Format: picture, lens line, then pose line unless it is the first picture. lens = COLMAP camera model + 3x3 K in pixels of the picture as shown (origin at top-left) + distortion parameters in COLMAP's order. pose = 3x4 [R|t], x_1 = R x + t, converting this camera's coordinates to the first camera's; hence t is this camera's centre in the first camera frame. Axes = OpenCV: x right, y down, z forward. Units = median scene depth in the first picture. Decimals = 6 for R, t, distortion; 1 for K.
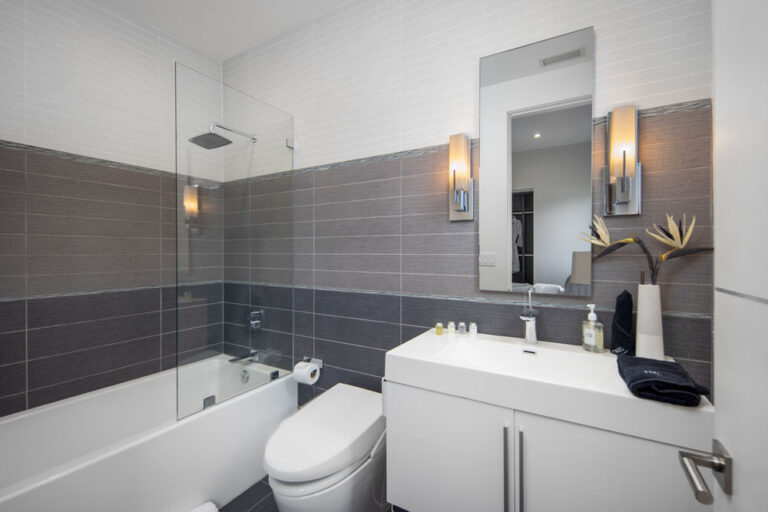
lens RADIAL K [[331.8, 0, 384.0], [0, 331.8, 256.0], [0, 0, 1]] dist [0.002924, -0.000207]
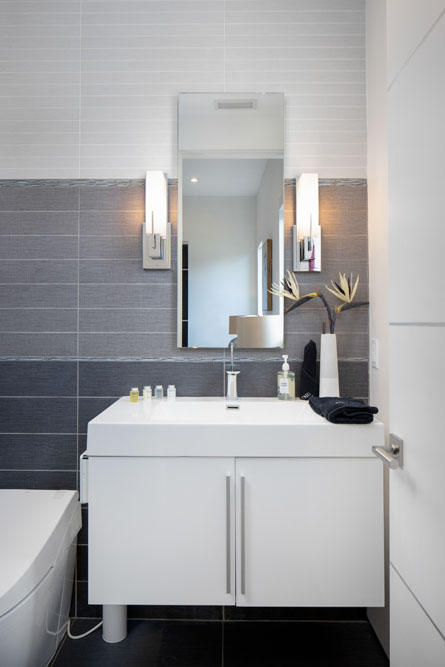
lens RADIAL K [[441.1, 0, 221.5], [0, 441.1, 317.8], [0, 0, 1]] dist [-0.003490, -0.000036]
pose [[0.868097, 0.003198, 0.496384, -0.242133], [0.003778, 0.999908, -0.013050, 0.045298], [-0.496380, 0.013204, 0.868005, -0.110691]]
